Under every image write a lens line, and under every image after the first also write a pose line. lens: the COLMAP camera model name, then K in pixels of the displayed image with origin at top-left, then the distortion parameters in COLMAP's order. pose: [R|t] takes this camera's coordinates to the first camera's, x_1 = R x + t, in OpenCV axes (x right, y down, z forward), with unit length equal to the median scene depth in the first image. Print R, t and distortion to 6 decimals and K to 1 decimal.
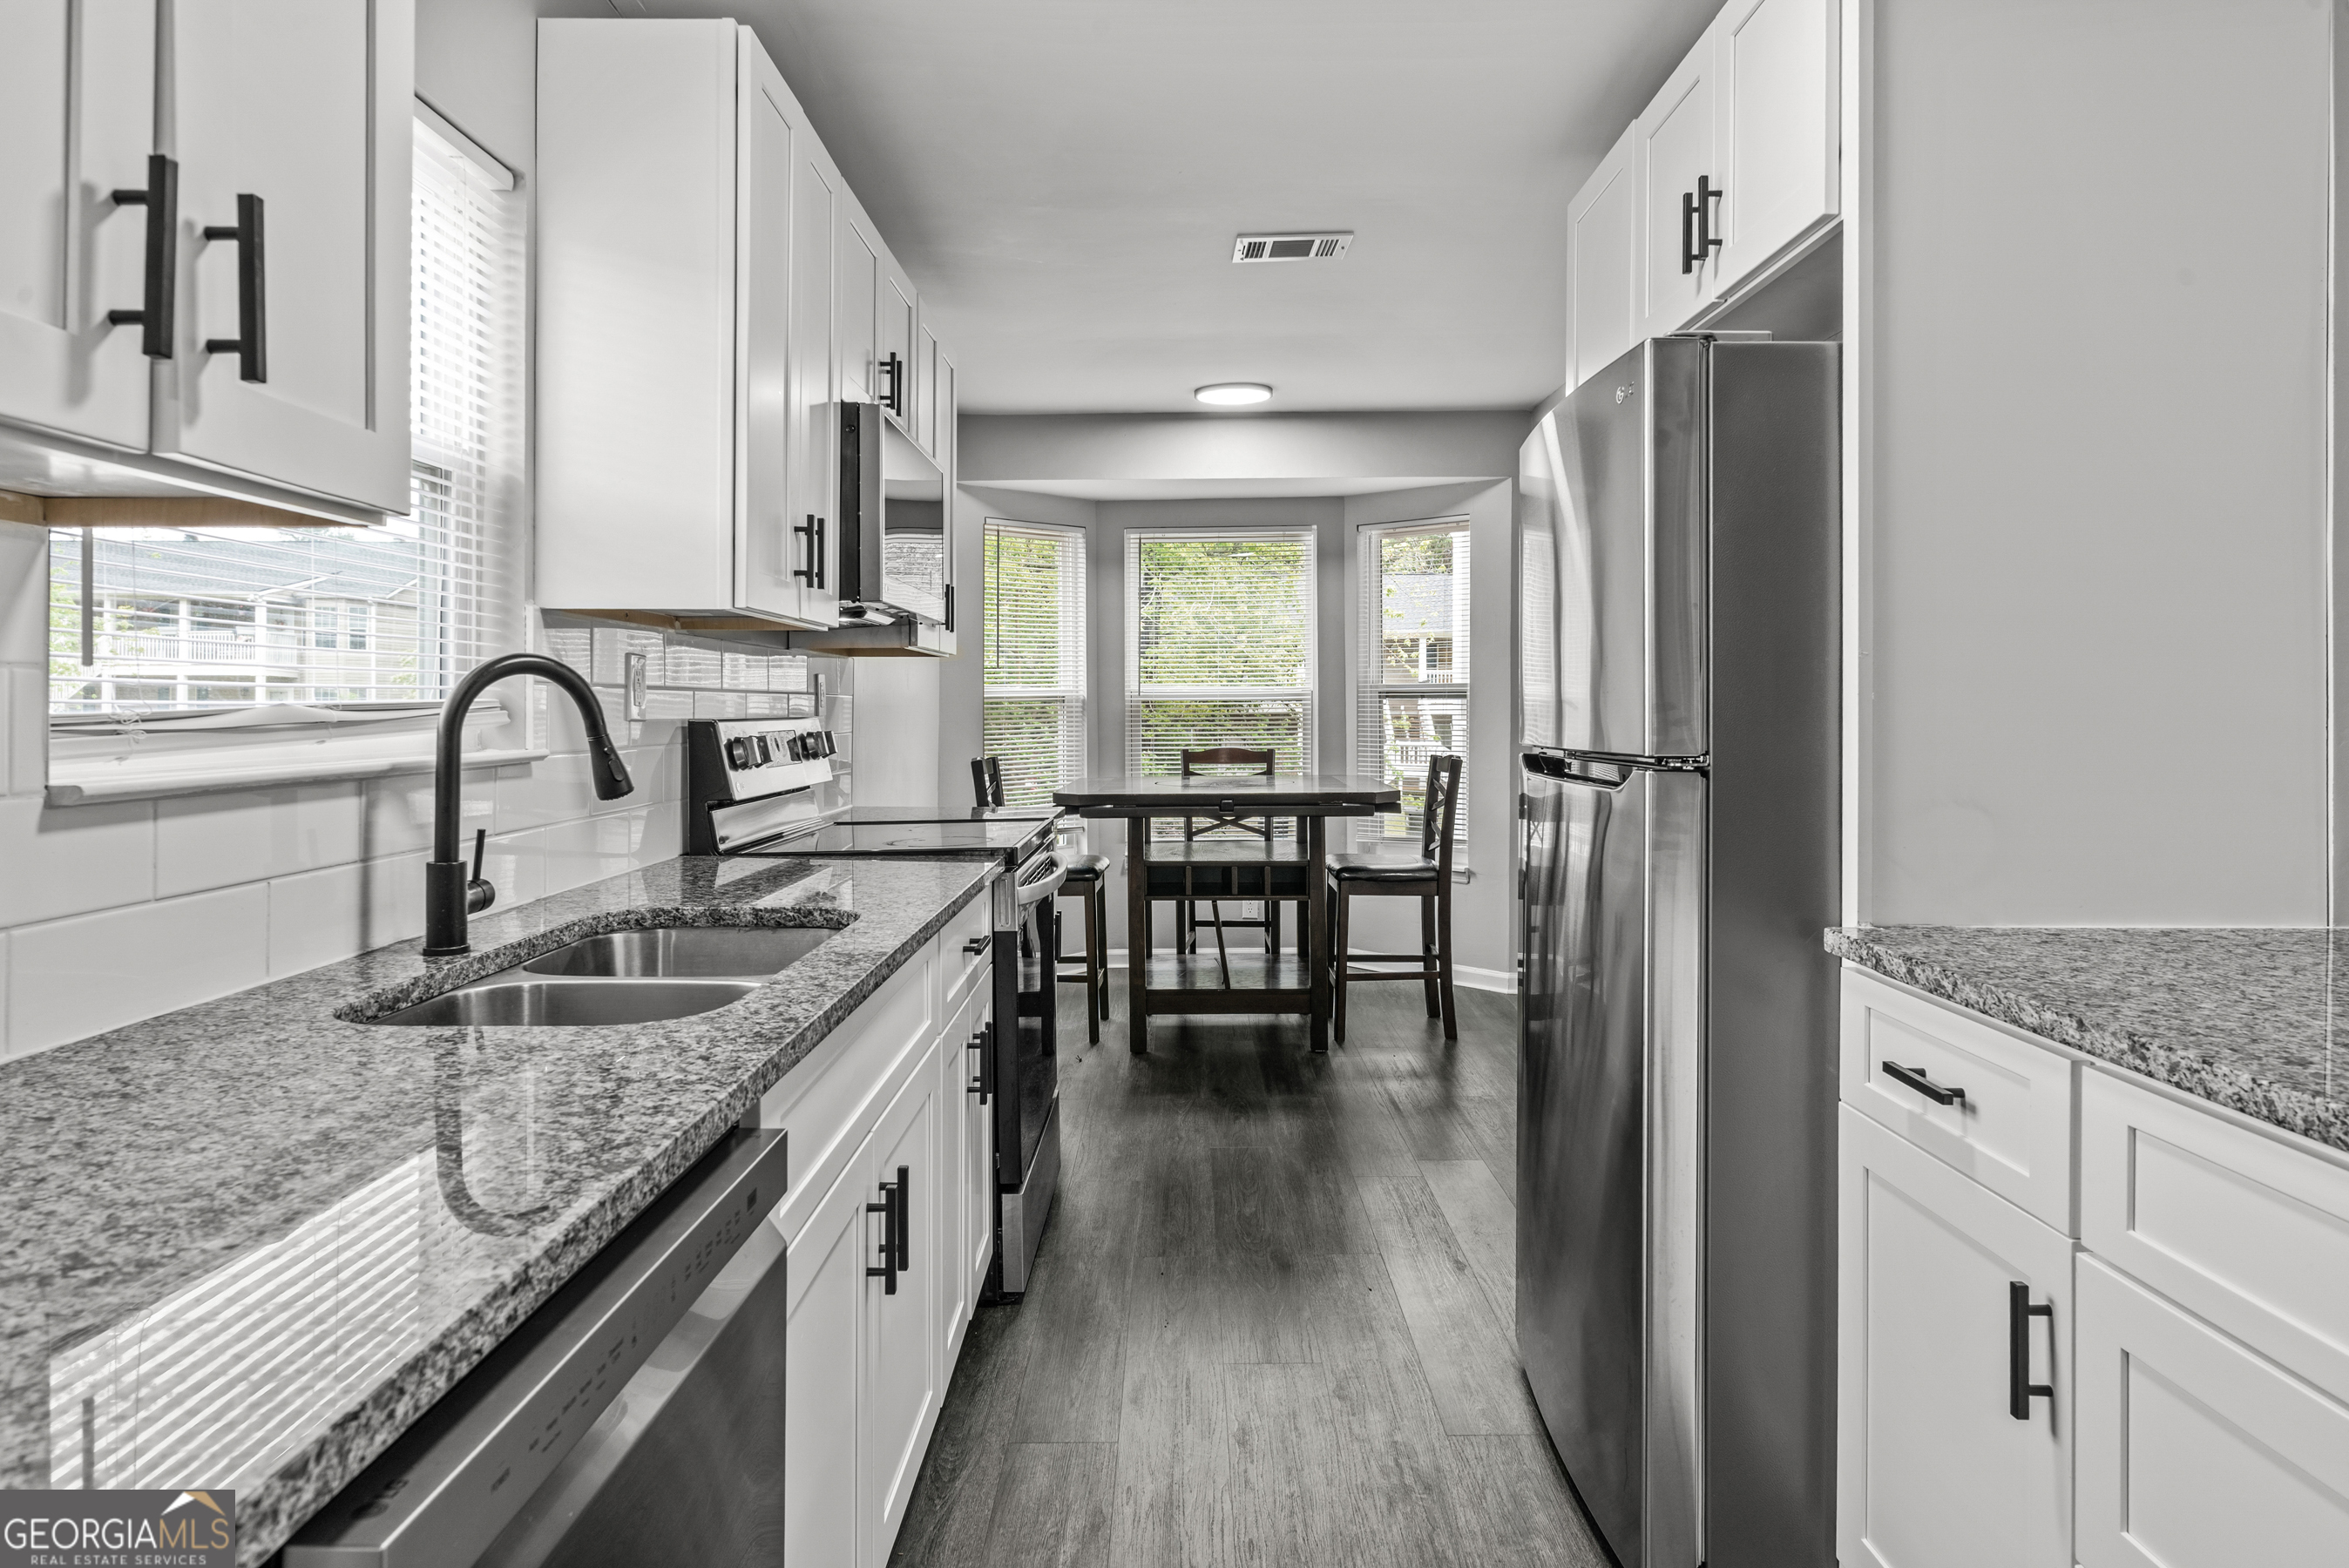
lens RADIAL K [[1383.9, 0, 1202.1], [0, 1383.9, 694.7], [0, 0, 1]] dist [-0.003234, 0.005339]
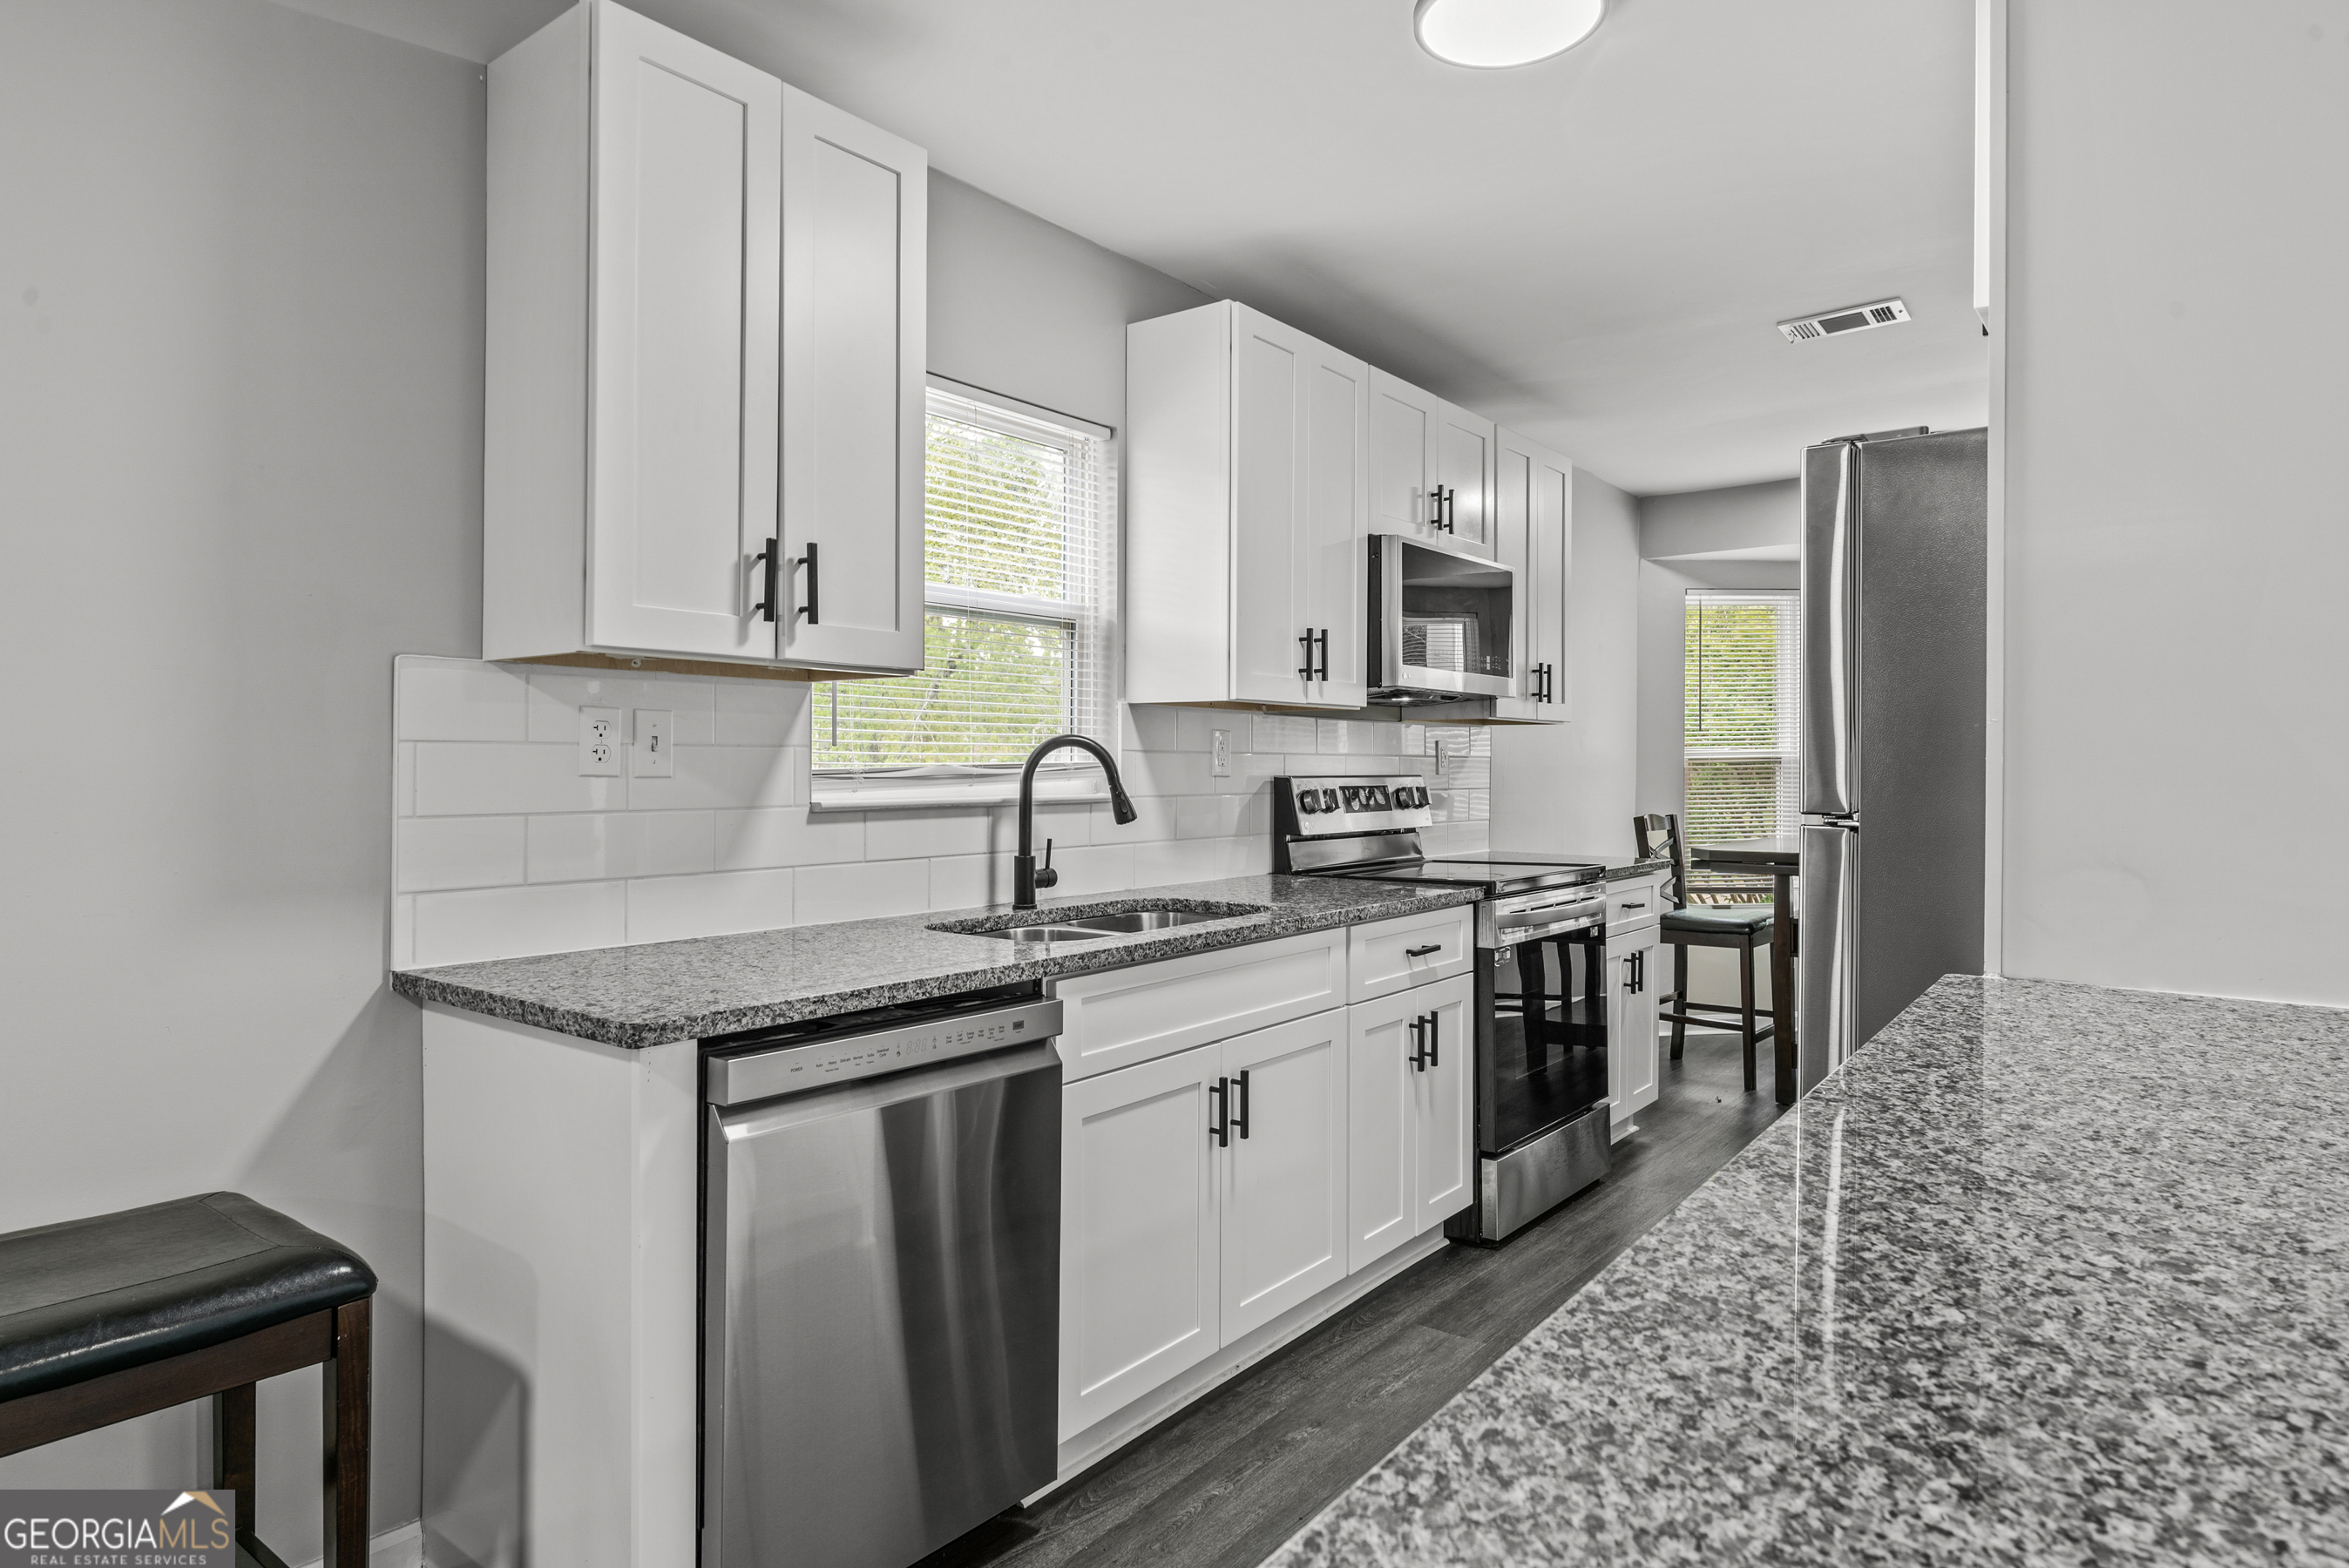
lens RADIAL K [[1383.9, 0, 1192.5], [0, 1383.9, 748.5], [0, 0, 1]] dist [-0.003234, 0.005339]
pose [[0.788264, -0.005897, -0.615309, 0.533229], [0.003137, 0.999980, -0.005566, -0.002523], [0.615330, 0.002457, 0.788266, -0.183061]]
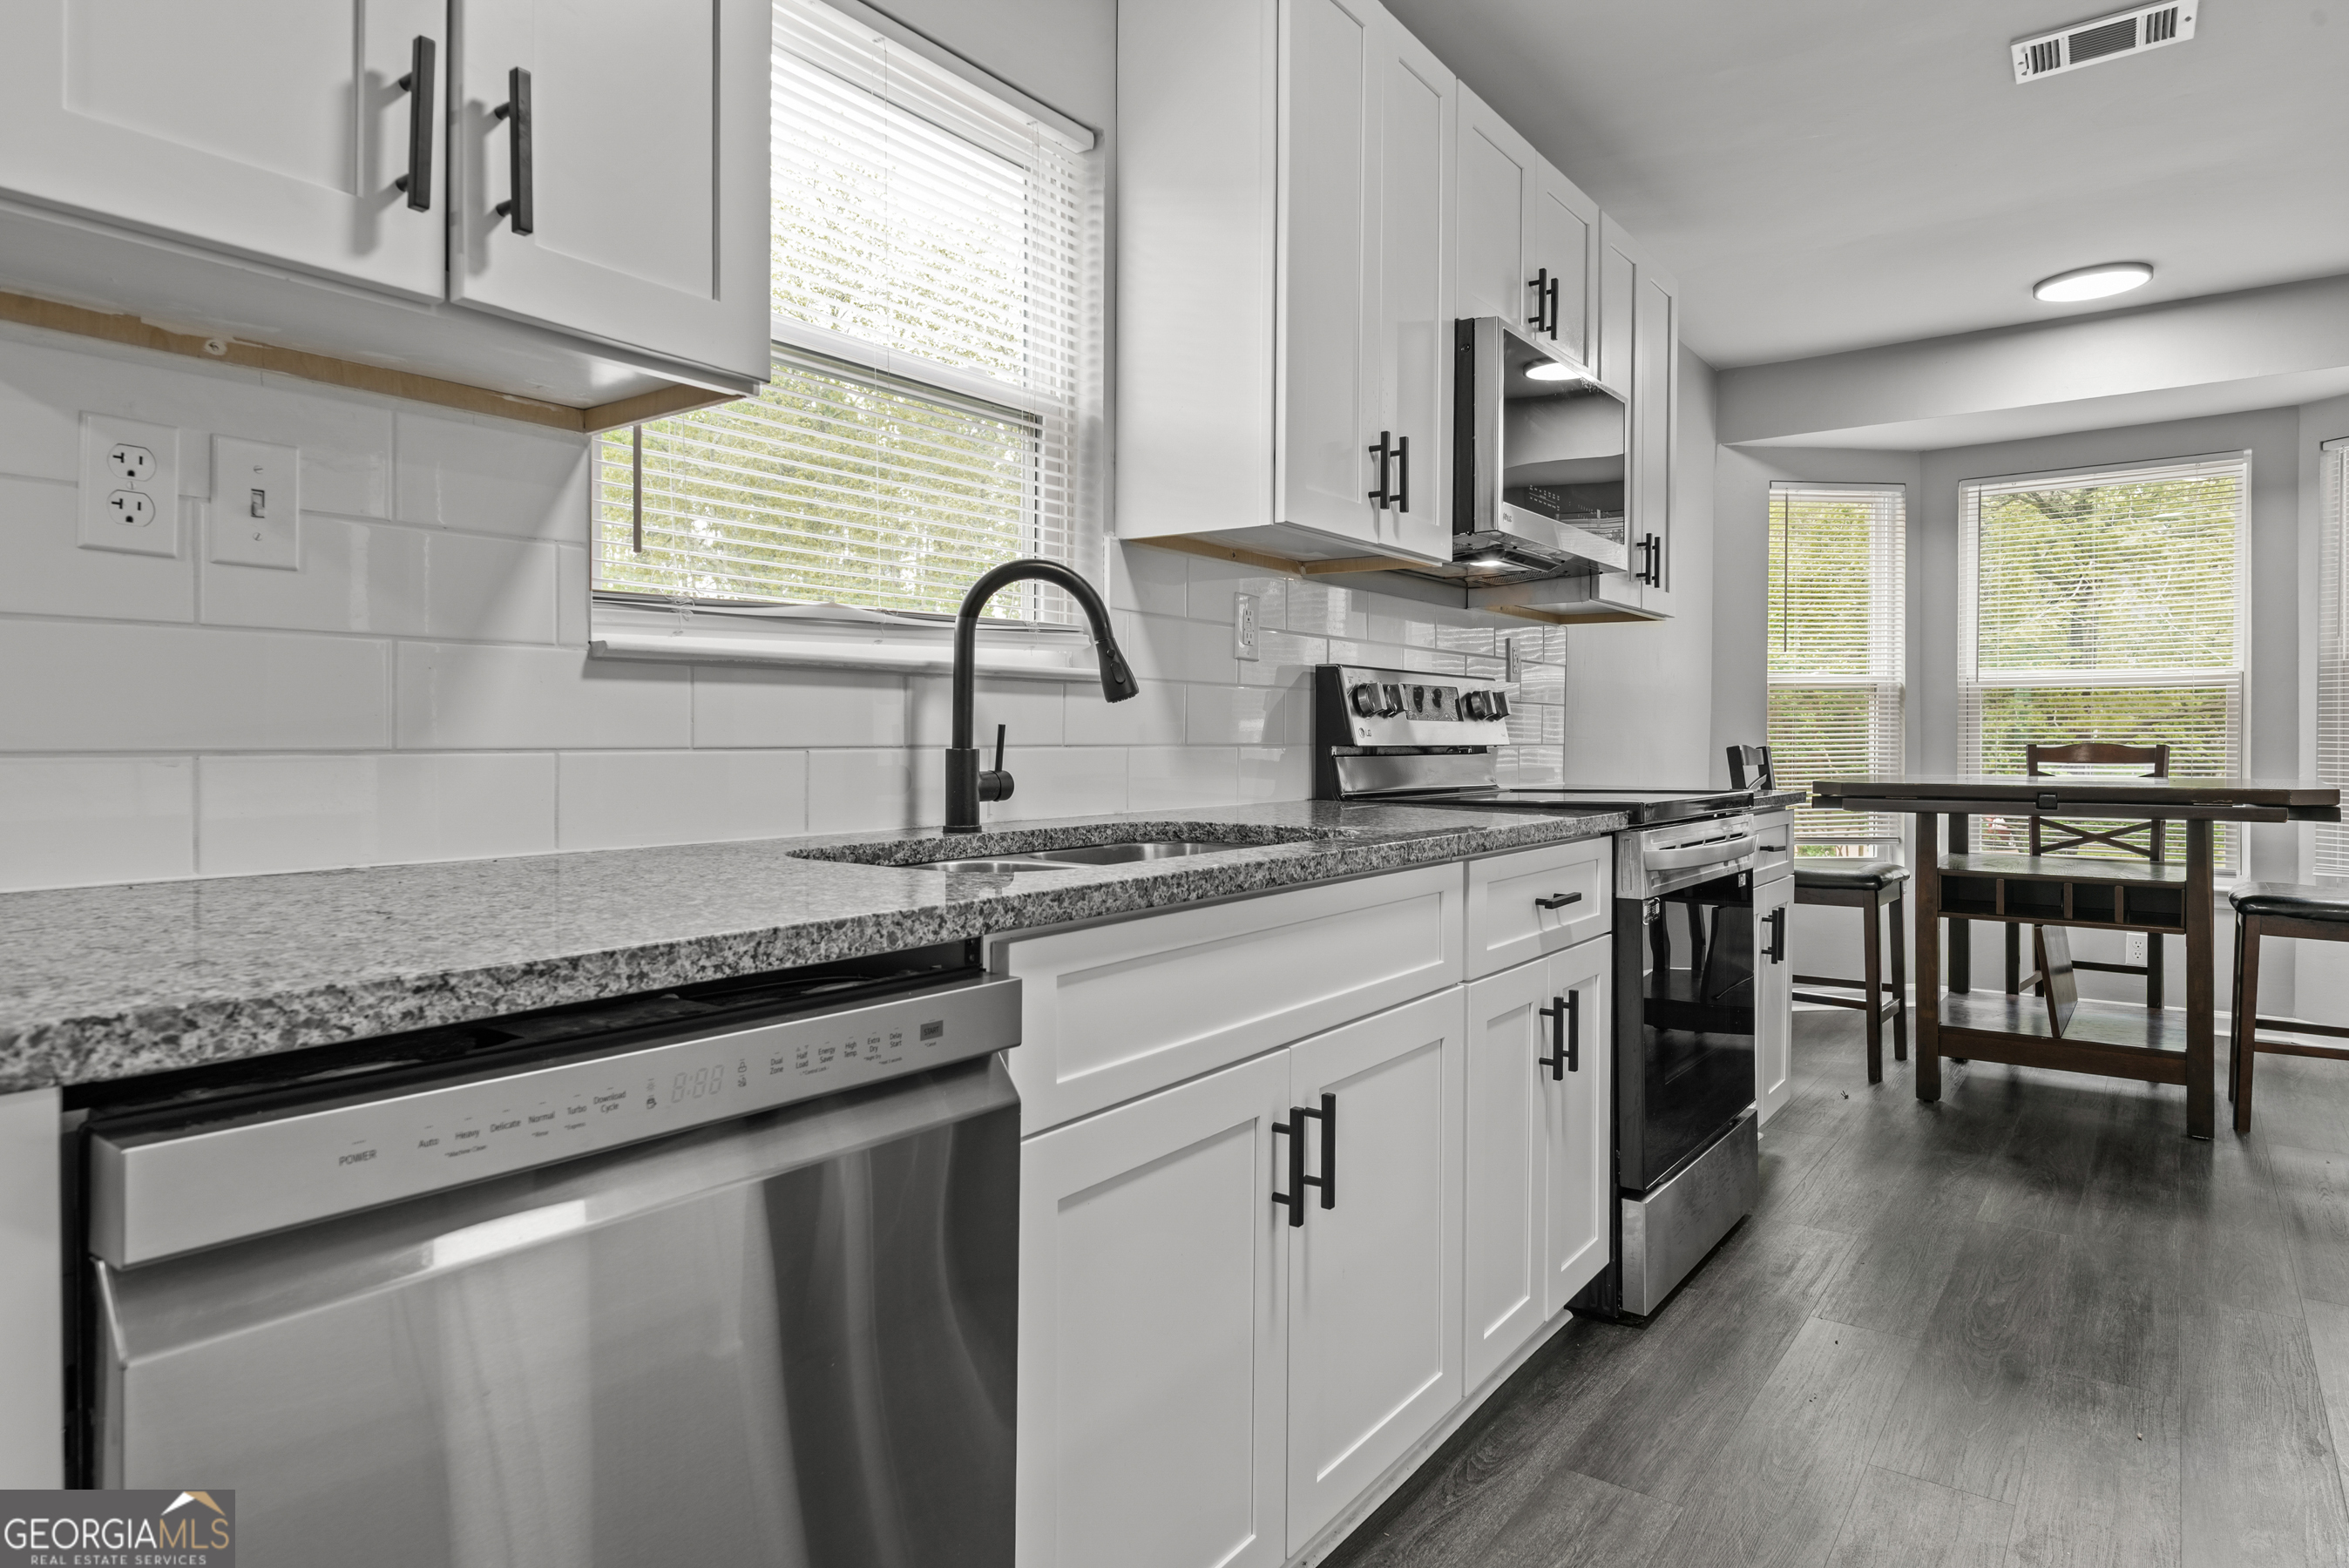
lens RADIAL K [[1383.9, 0, 1191.0], [0, 1383.9, 742.0], [0, 0, 1]] dist [-0.003234, 0.005339]
pose [[0.804377, 0.005700, -0.594092, 0.195338], [0.000809, 0.999943, 0.010690, 0.080661], [0.594119, -0.009079, 0.804326, 0.176214]]
